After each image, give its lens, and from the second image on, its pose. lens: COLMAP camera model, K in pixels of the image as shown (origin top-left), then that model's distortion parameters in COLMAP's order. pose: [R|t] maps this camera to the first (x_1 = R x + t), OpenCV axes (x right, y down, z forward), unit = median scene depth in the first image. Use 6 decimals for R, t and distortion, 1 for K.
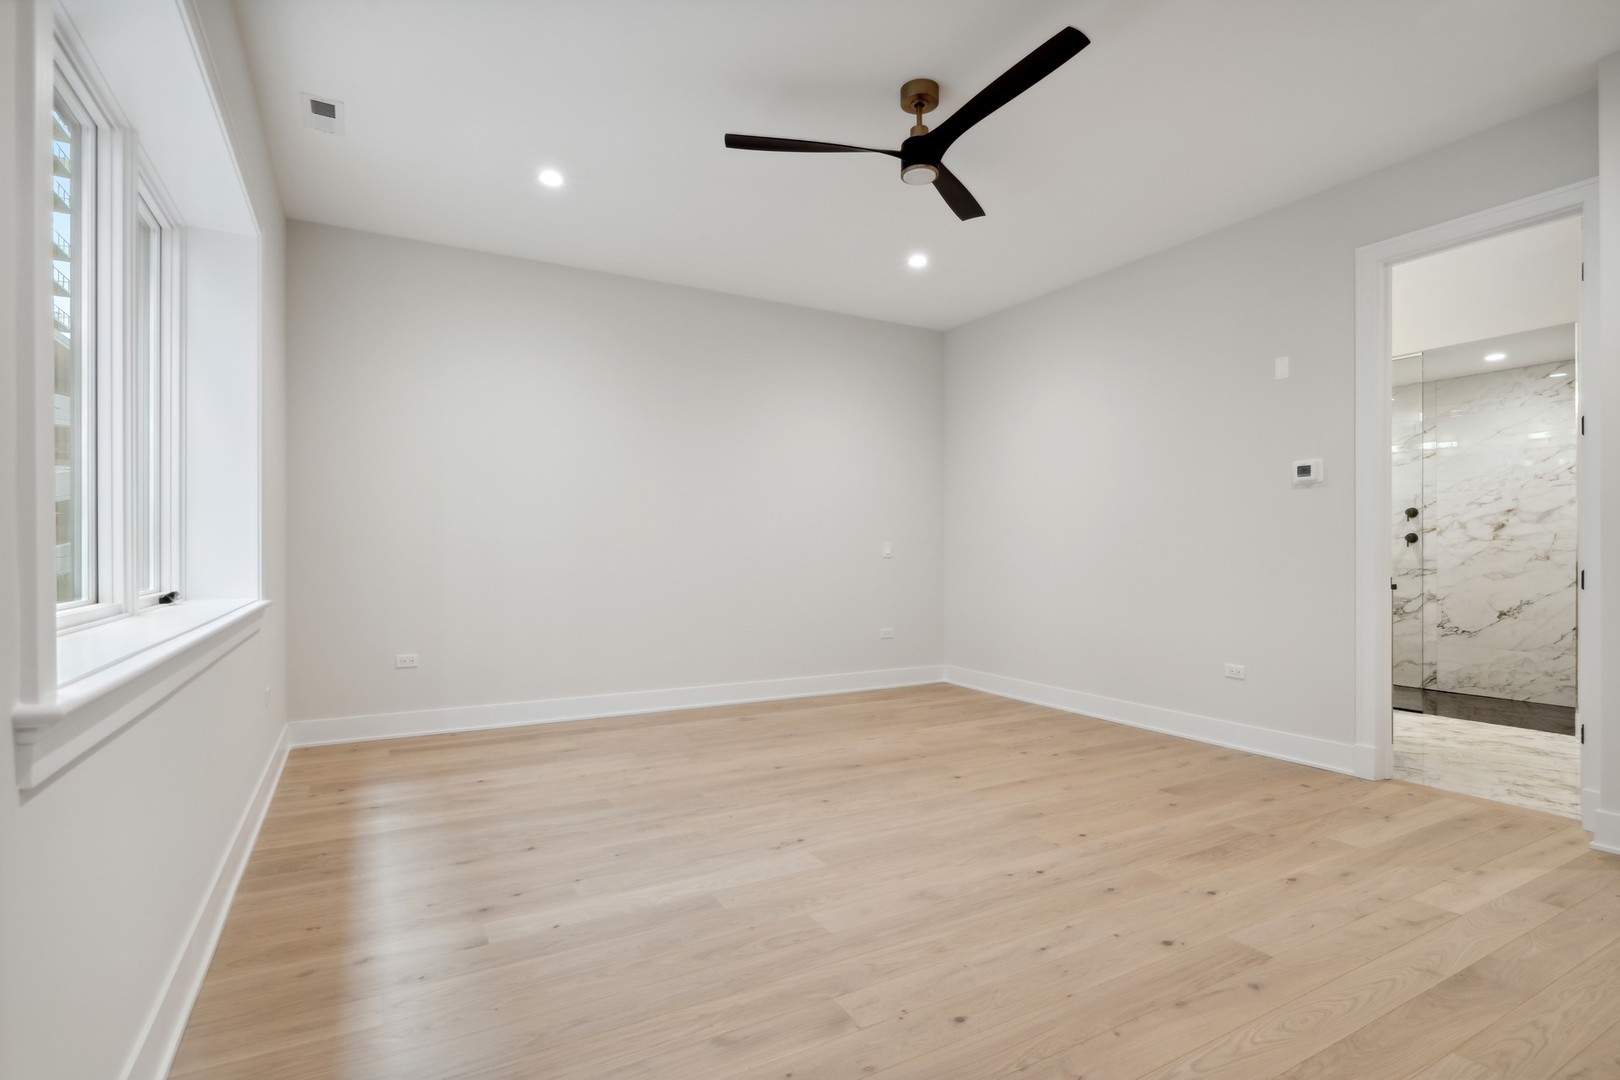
lens RADIAL K [[783.3, 0, 801.7], [0, 783.3, 550.3], [0, 0, 1]] dist [-0.003646, 0.002220]
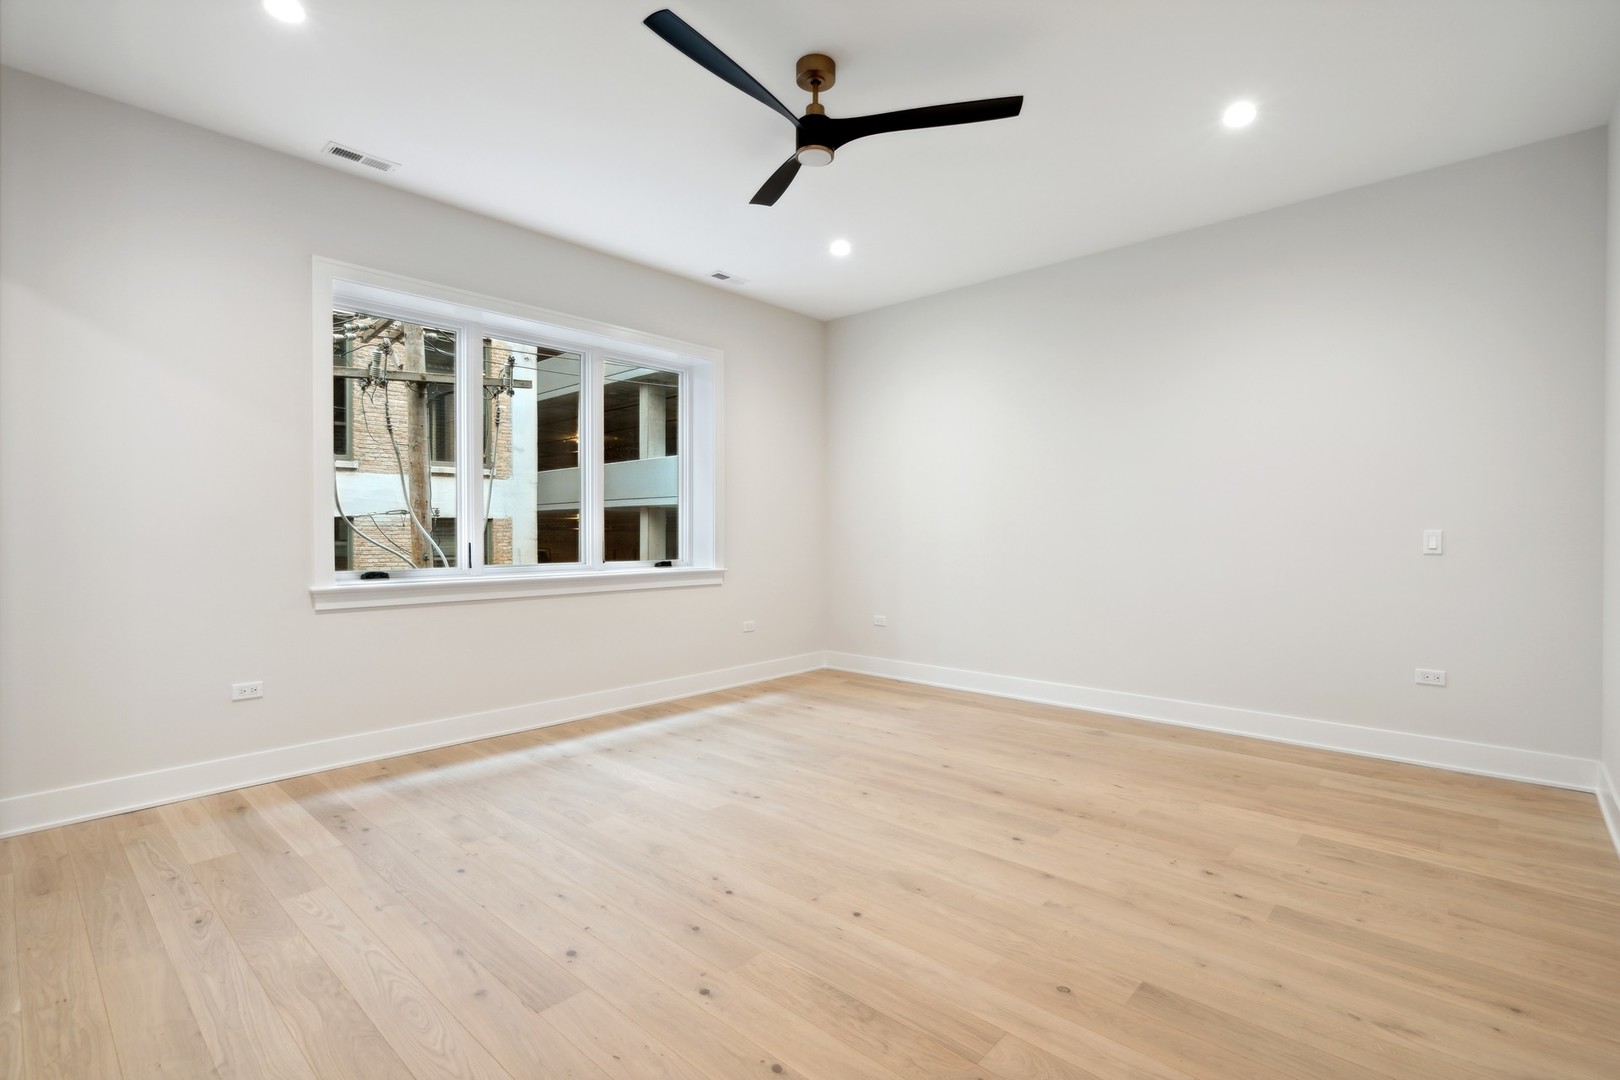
lens RADIAL K [[741.4, 0, 802.0], [0, 741.4, 534.2], [0, 0, 1]] dist [-0.000596, 0.001115]
pose [[0.311673, -0.000309, -0.950189, 0.989963], [0.005287, 0.999985, 0.001409, -0.019244], [0.950175, -0.005463, 0.311670, 0.674533]]
